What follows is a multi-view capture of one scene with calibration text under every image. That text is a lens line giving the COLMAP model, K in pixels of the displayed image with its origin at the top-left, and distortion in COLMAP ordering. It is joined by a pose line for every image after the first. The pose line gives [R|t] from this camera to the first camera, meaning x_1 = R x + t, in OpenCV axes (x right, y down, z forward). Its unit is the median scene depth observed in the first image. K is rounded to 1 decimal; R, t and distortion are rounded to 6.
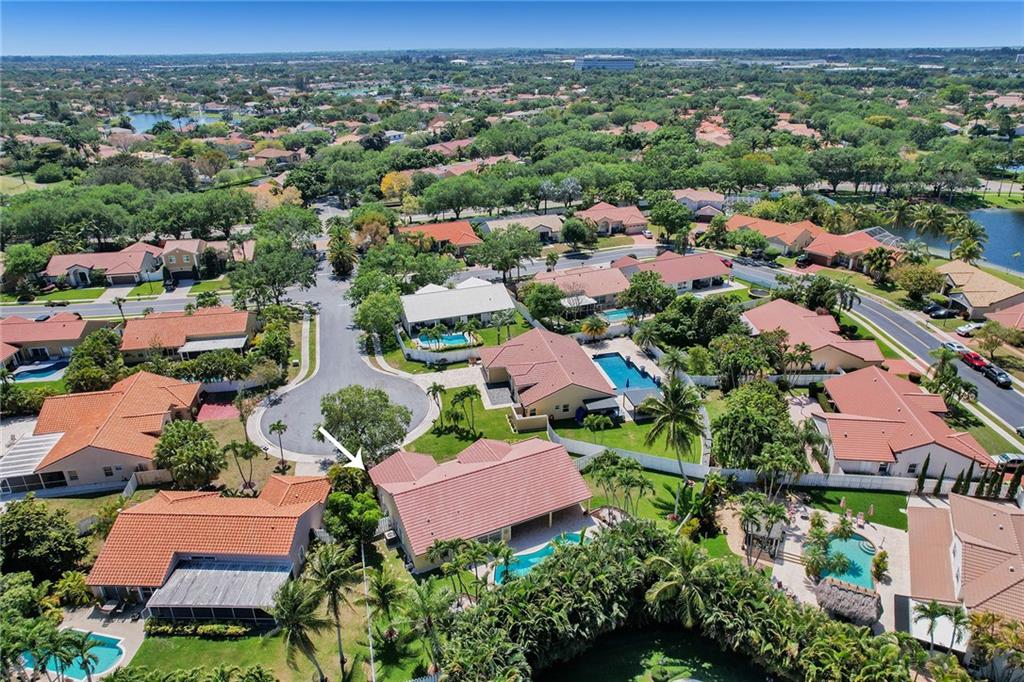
lens RADIAL K [[632.8, 0, 517.7], [0, 632.8, 342.8], [0, 0, 1]] dist [-0.083362, 0.069526]
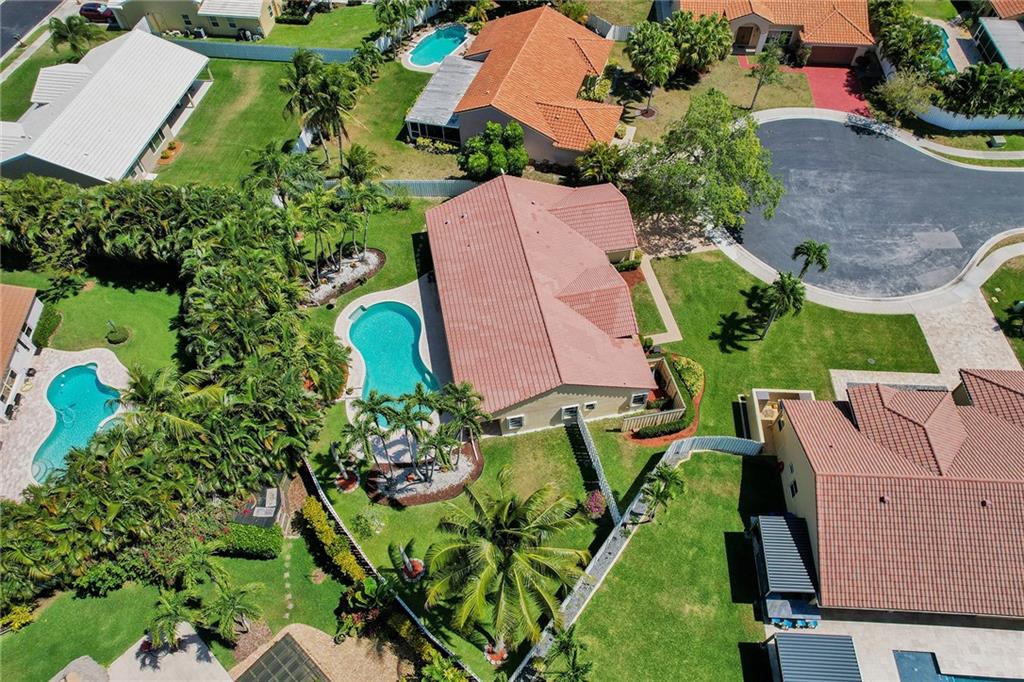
lens RADIAL K [[632.8, 0, 517.7], [0, 632.8, 342.8], [0, 0, 1]] dist [-0.083362, 0.069526]
pose [[-0.246043, 0.807780, -0.535681, 0.284915], [-0.398682, 0.419410, 0.815566, -0.232624], [0.883468, 0.414230, 0.218854, 0.694541]]
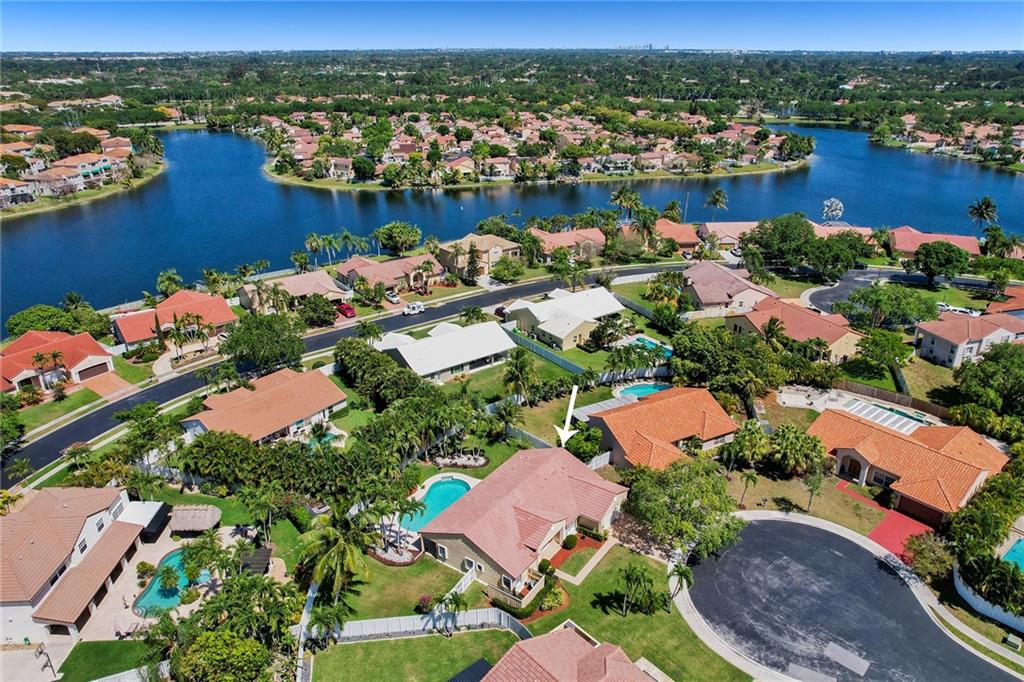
lens RADIAL K [[632.8, 0, 517.7], [0, 632.8, 342.8], [0, 0, 1]] dist [-0.083362, 0.069526]
pose [[-0.852490, 0.220881, -0.473784, 0.309618], [-0.214794, 0.678286, 0.702703, -0.565899], [0.476575, 0.700814, -0.530788, 1.111128]]
